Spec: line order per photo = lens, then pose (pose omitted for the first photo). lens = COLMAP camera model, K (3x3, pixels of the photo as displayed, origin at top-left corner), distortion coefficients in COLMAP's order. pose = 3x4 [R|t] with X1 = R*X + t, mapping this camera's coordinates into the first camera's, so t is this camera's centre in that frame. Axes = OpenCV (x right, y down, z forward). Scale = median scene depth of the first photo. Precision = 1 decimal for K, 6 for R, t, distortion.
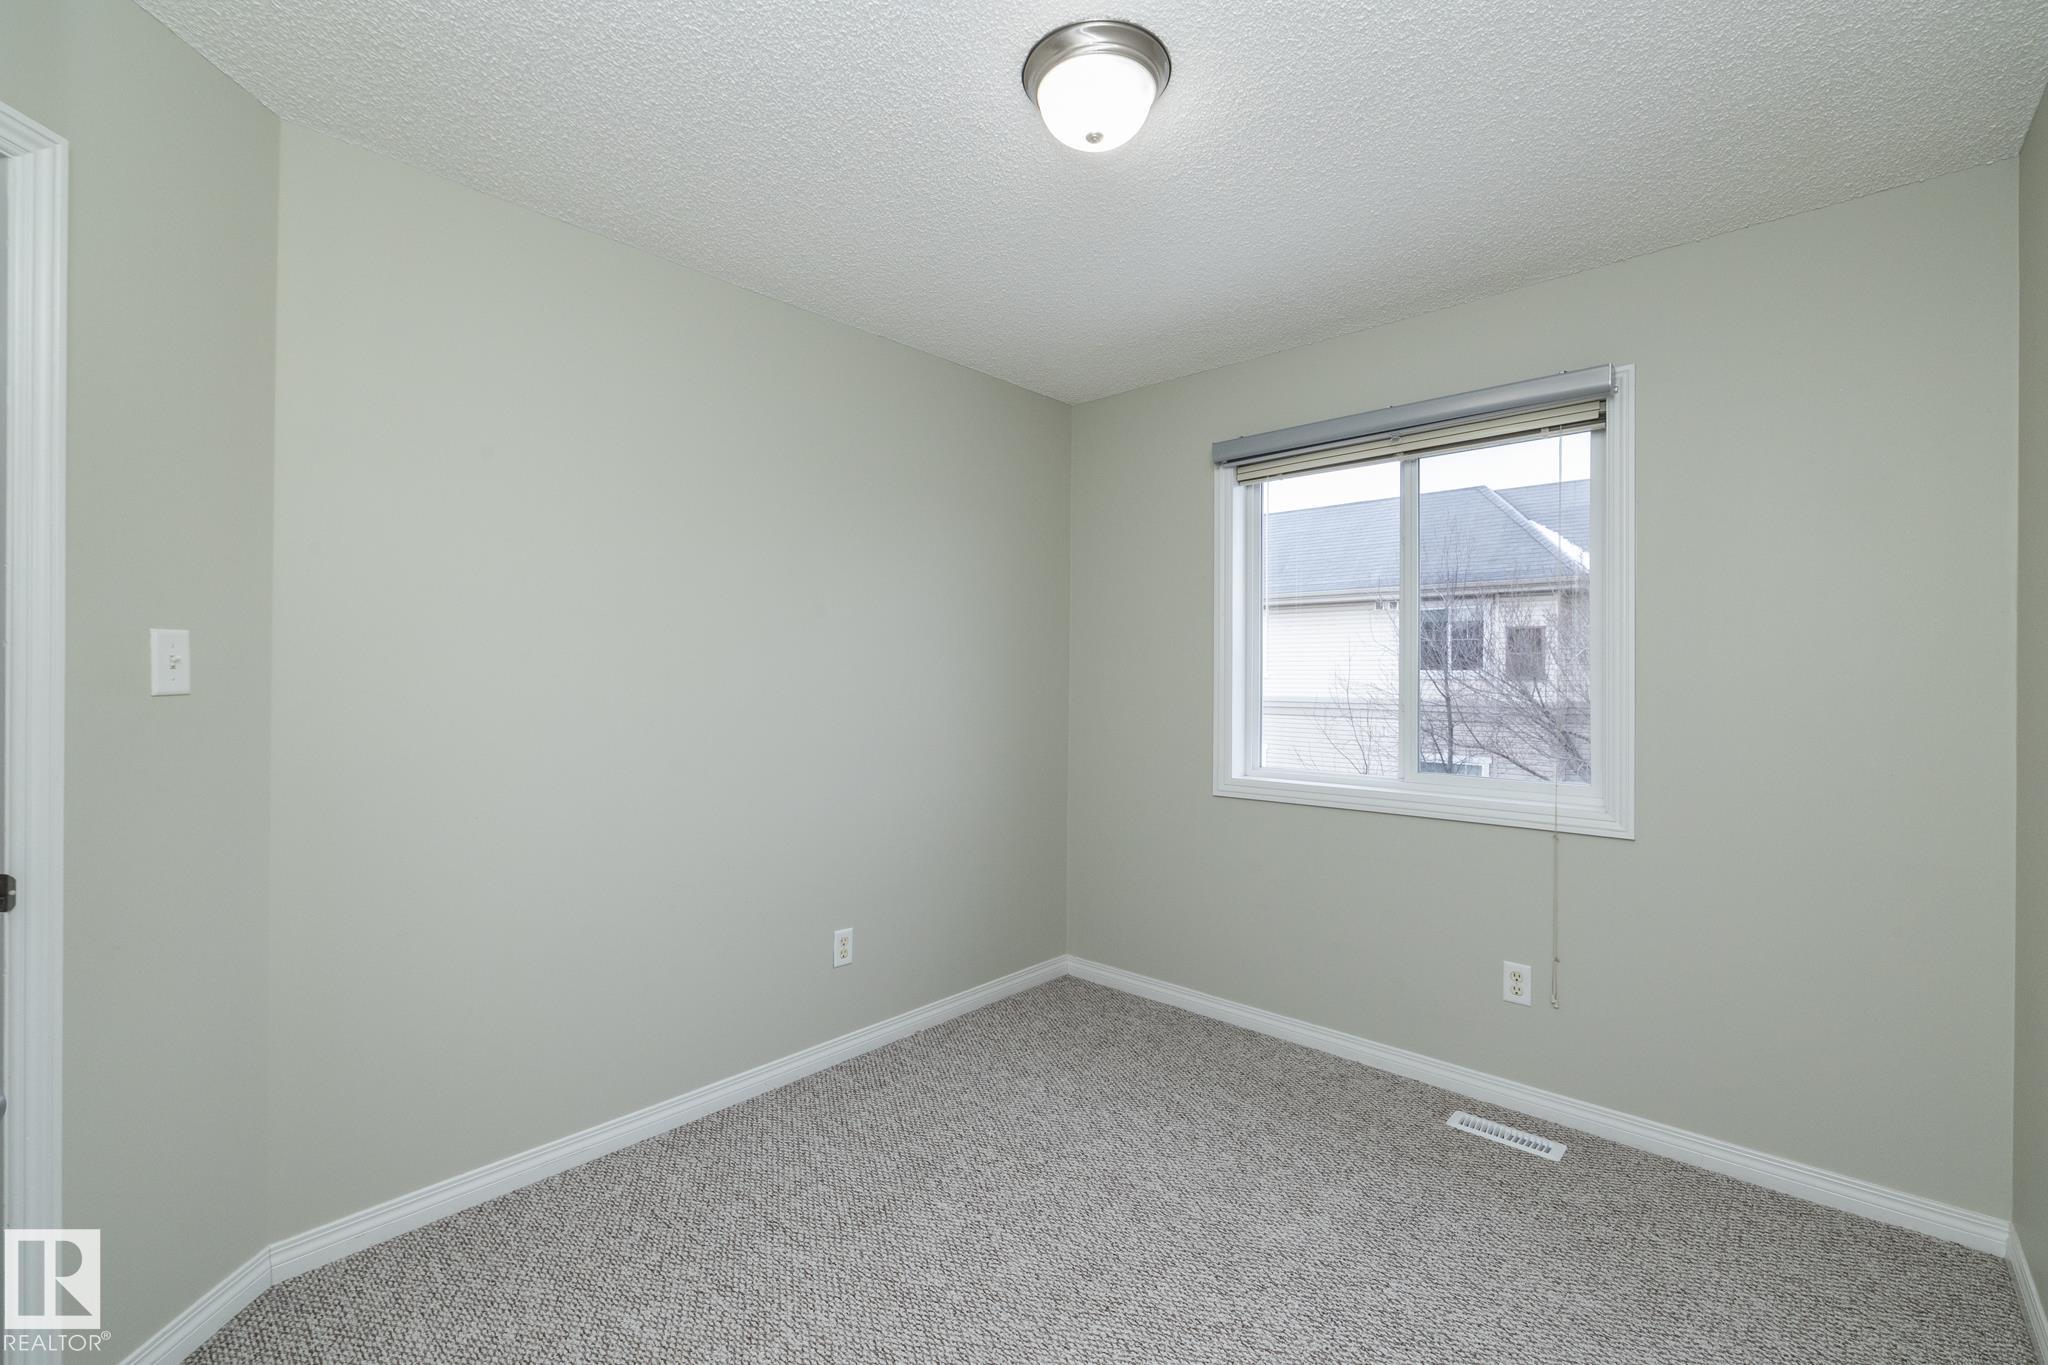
lens RADIAL K [[867.1, 0, 1023.7], [0, 867.1, 675.1], [0, 0, 1]] dist [-0.000329, -0.001585]
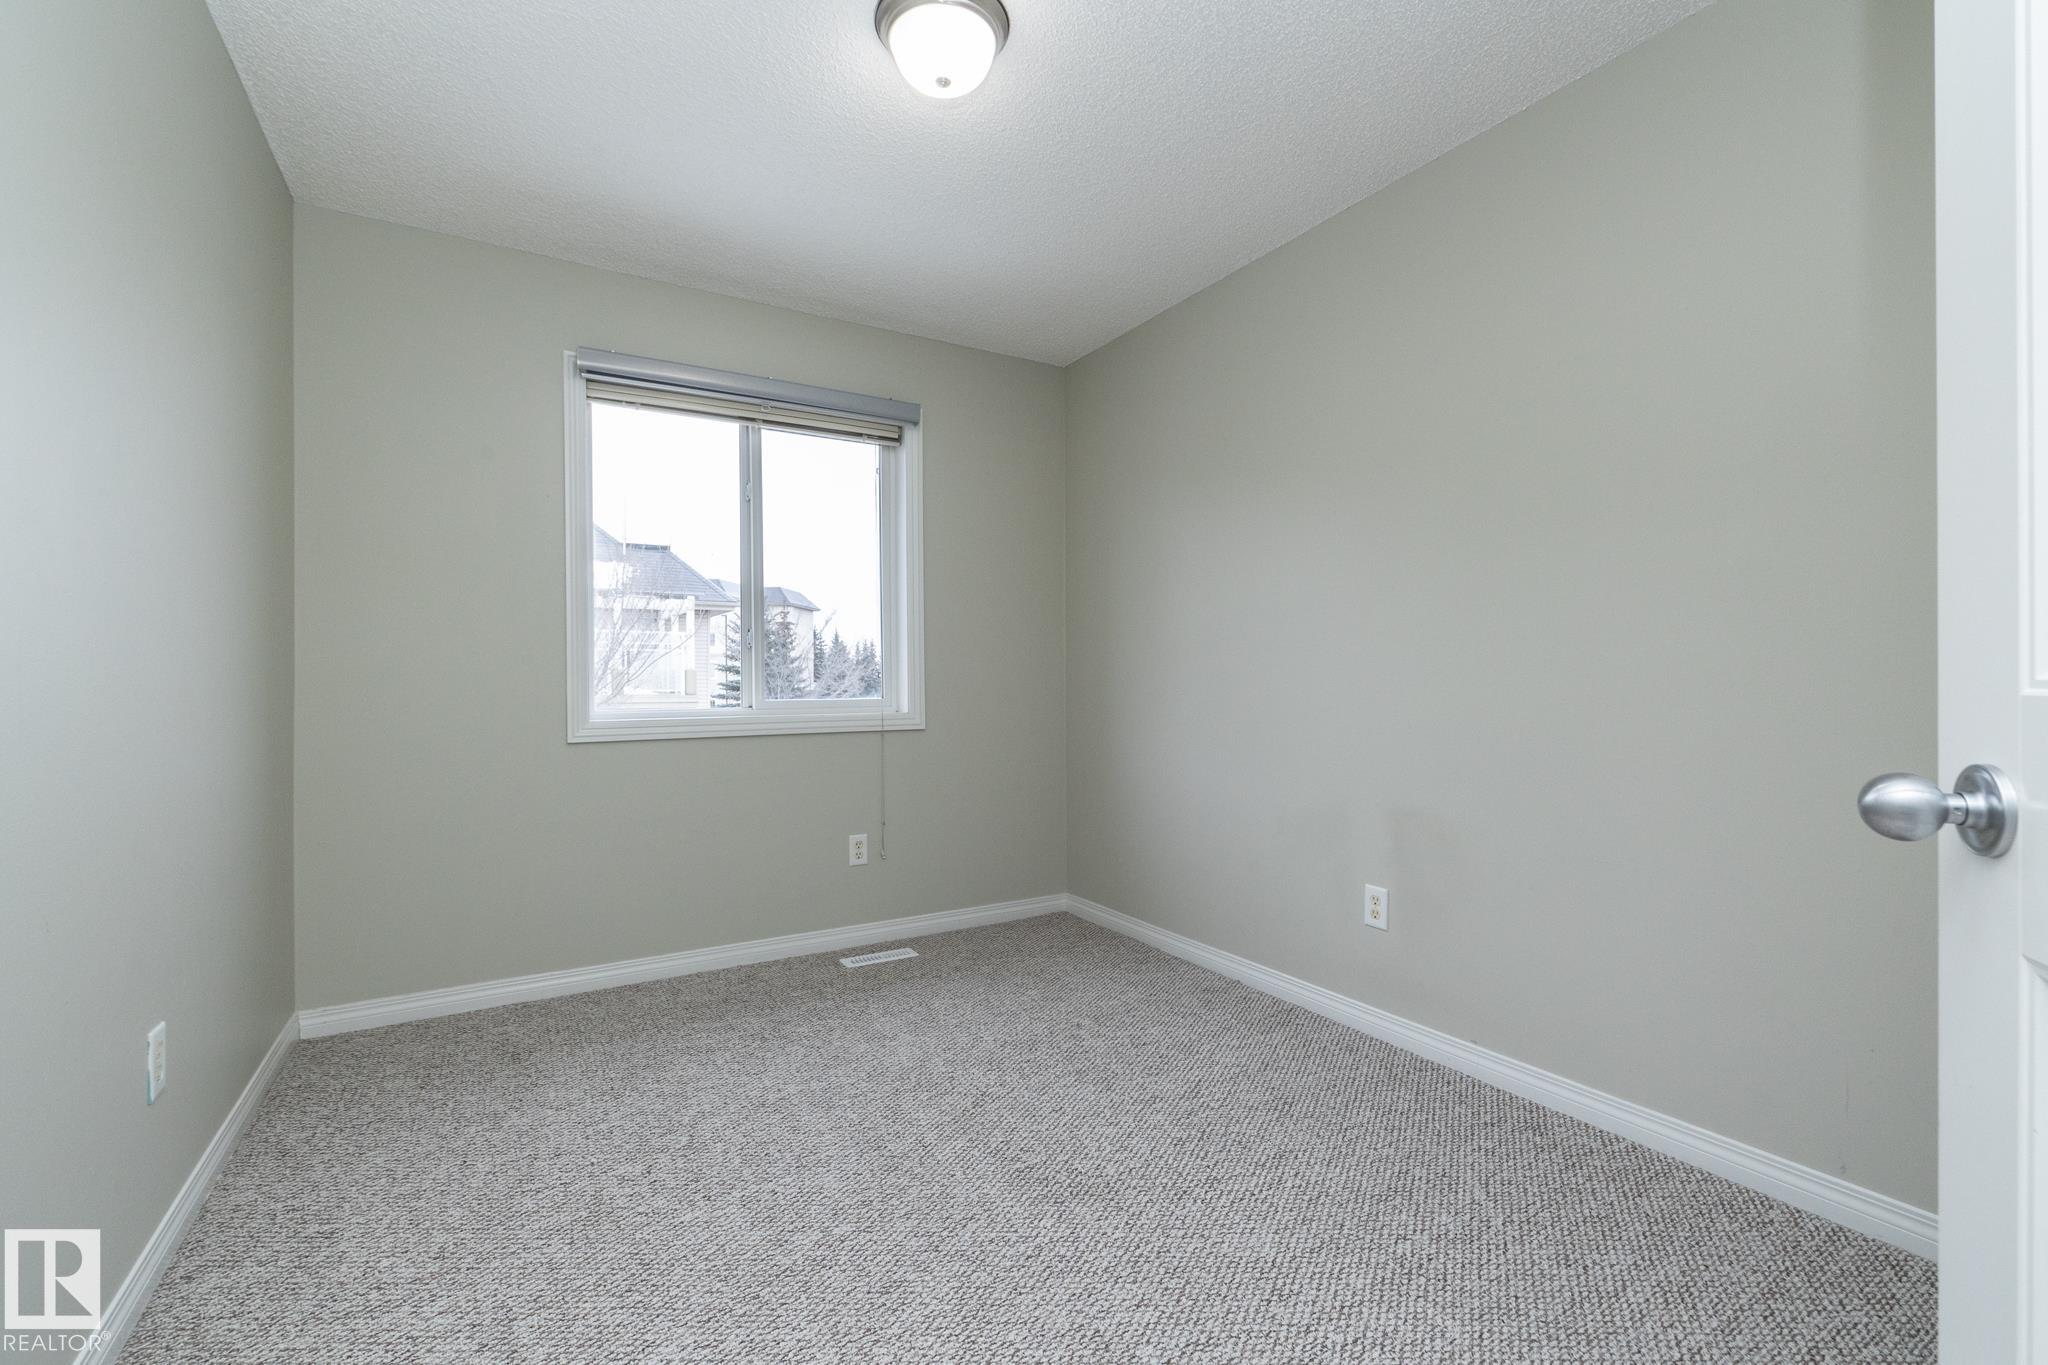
lens RADIAL K [[867.1, 0, 1023.8], [0, 867.1, 682.0], [0, 0, 1]] dist [-0.000329, -0.001585]
pose [[0.282144, -0.008297, 0.959336, -0.628197], [0.003853, 0.999964, 0.007515, 0.091390], [-0.959364, 0.001577, 0.282165, 0.387412]]
